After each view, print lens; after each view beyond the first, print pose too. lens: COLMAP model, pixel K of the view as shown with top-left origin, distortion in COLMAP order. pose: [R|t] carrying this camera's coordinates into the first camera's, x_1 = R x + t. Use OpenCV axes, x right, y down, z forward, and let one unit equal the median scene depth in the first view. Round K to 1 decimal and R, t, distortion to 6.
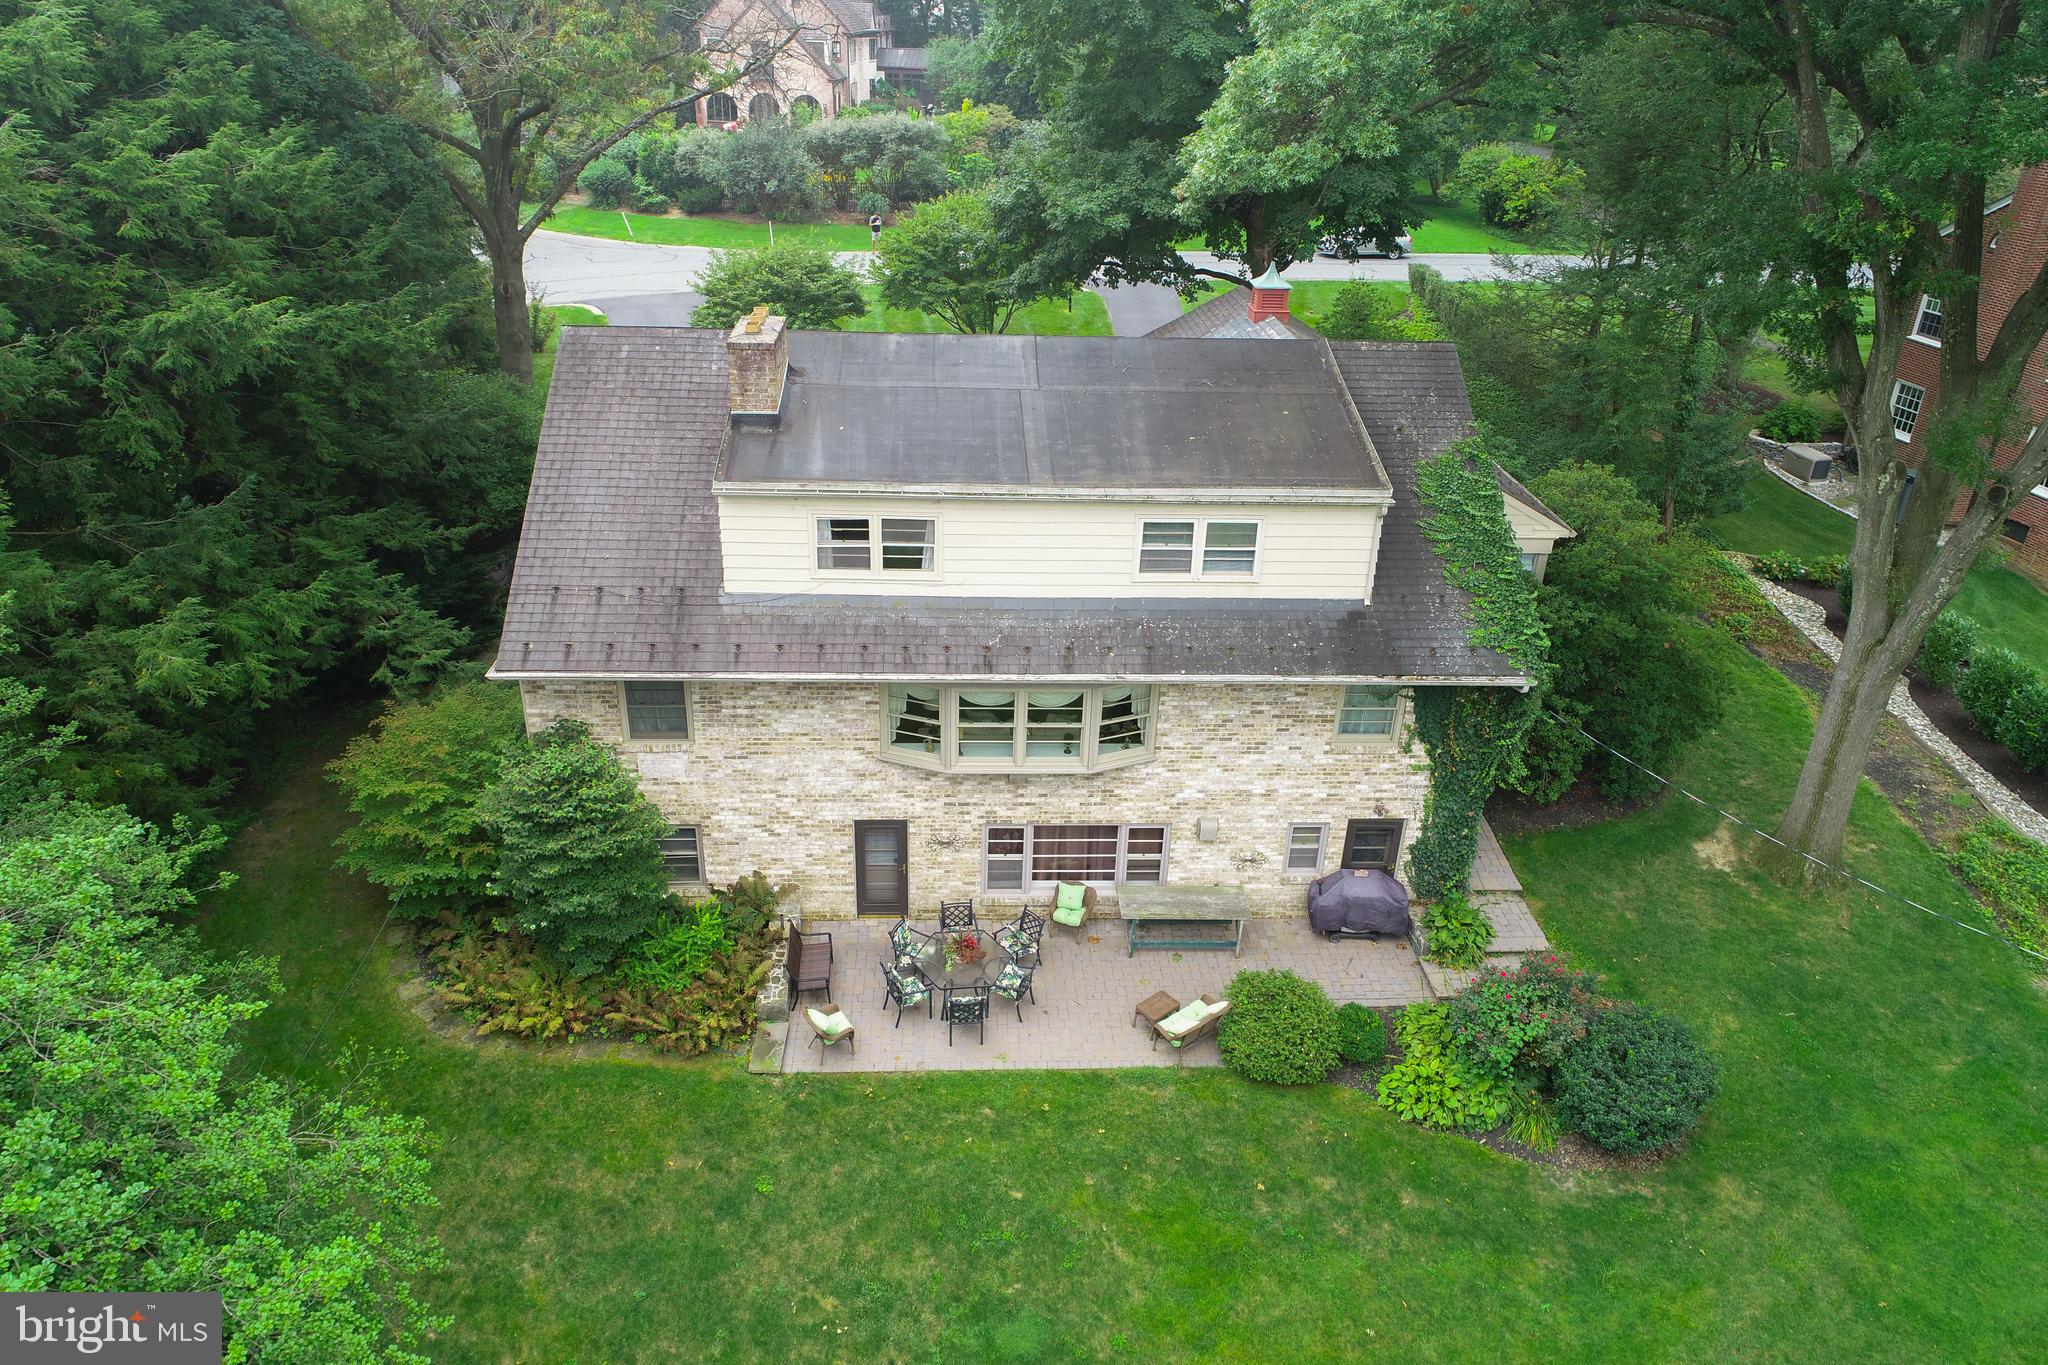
lens RADIAL K [[1365.7, 0, 1024.0], [0, 1365.7, 682.5], [0, 0, 1]] dist [0.000941, -0.002426]
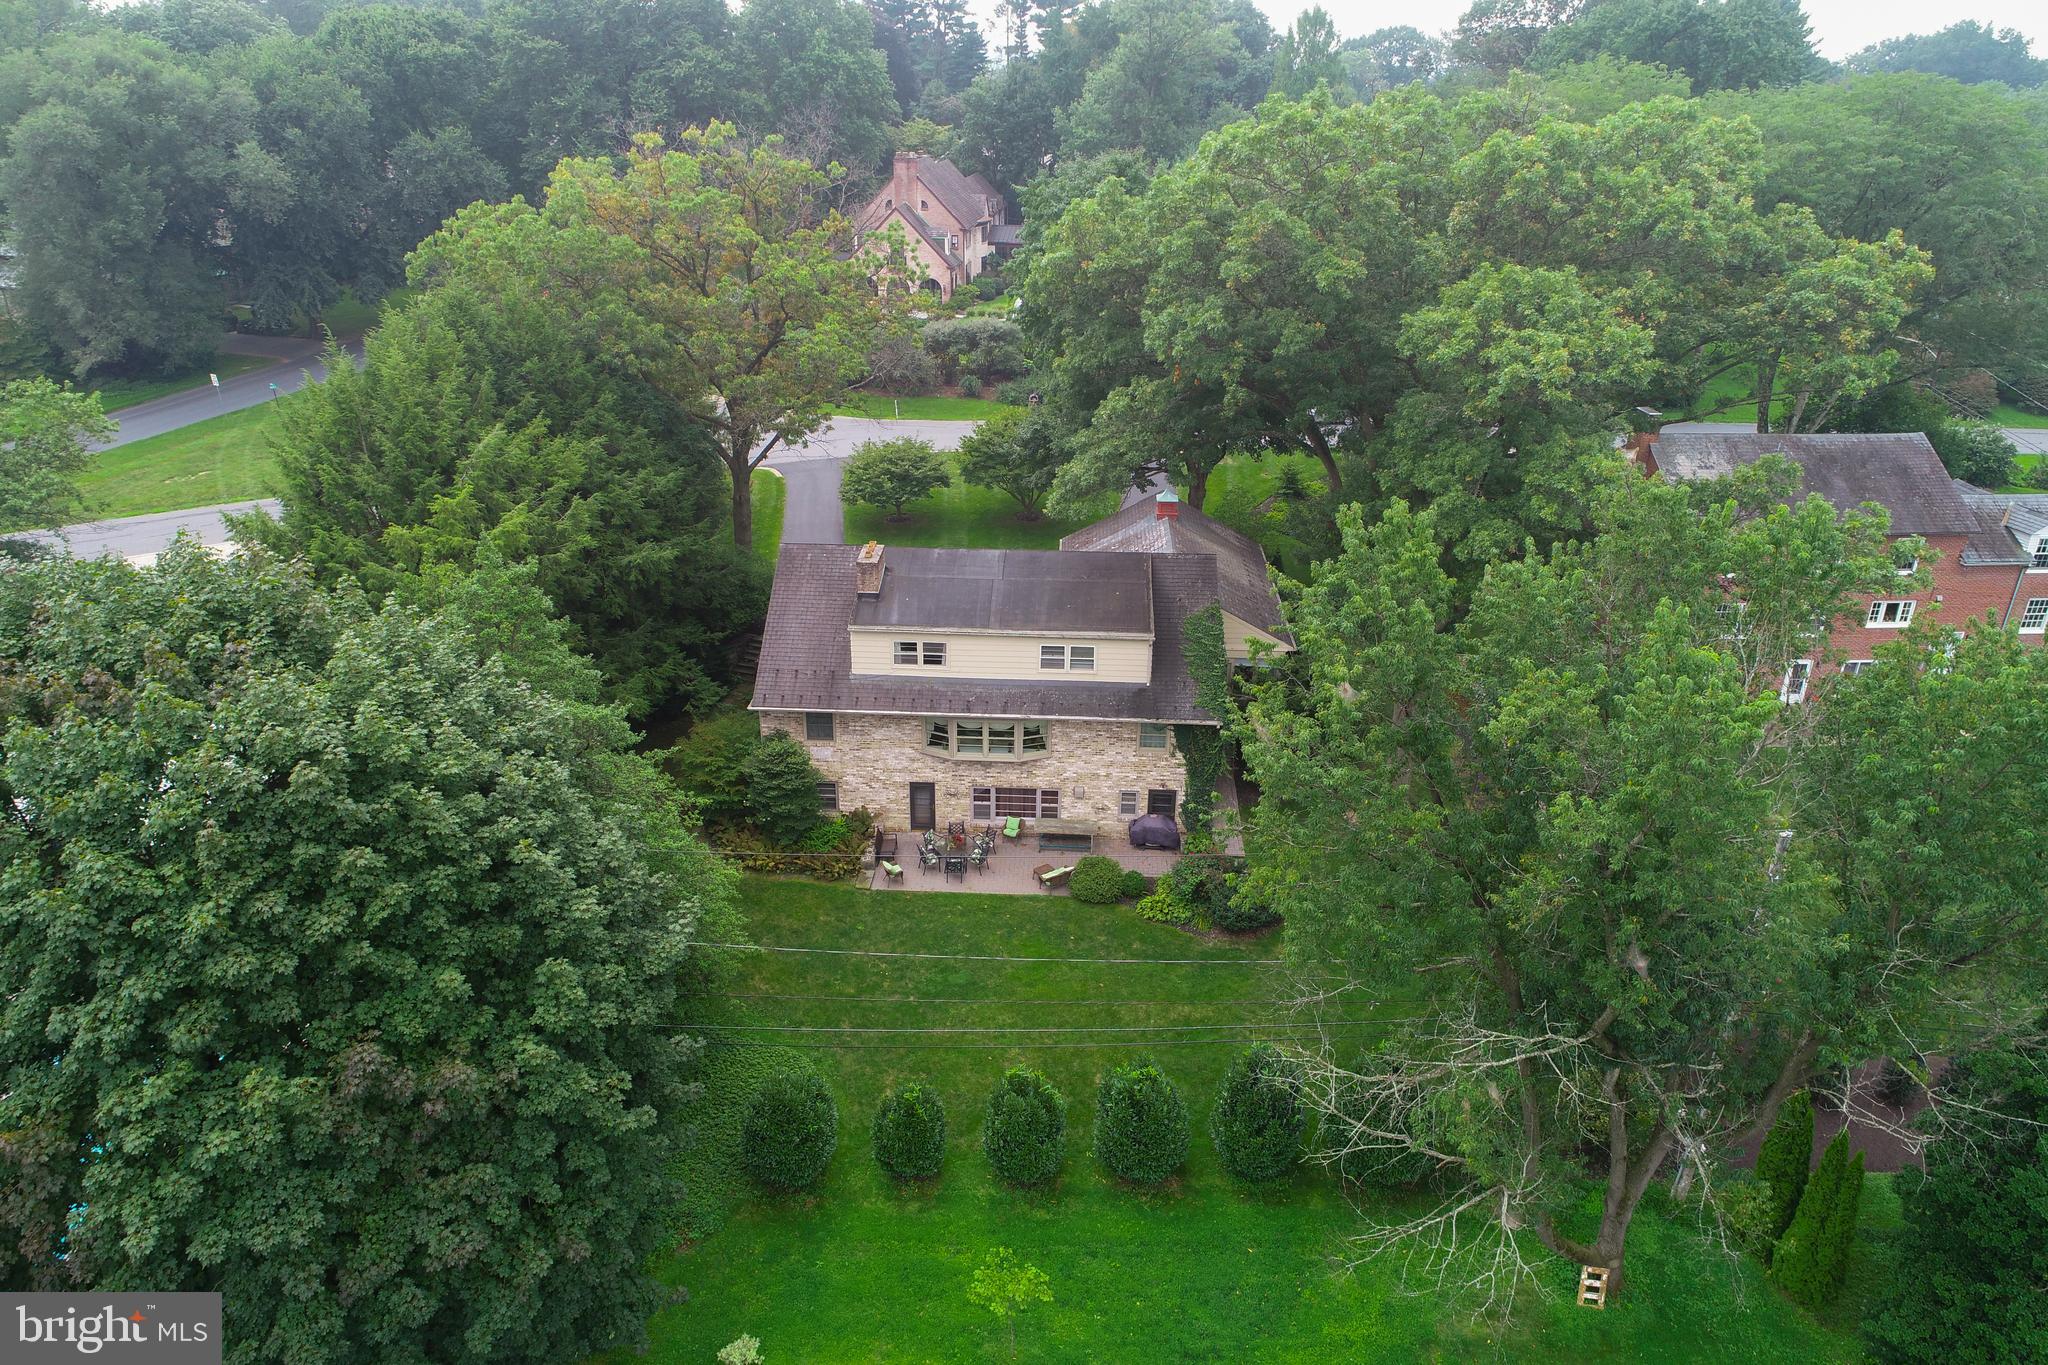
lens RADIAL K [[1365.7, 0, 1024.0], [0, 1365.7, 682.5], [0, 0, 1]] dist [0.000941, -0.002426]
pose [[0.995229, 0.022369, -0.094972, 0.253848], [-0.026384, 0.998801, -0.041227, 0.030480], [0.093936, 0.043536, 0.994626, -1.110437]]
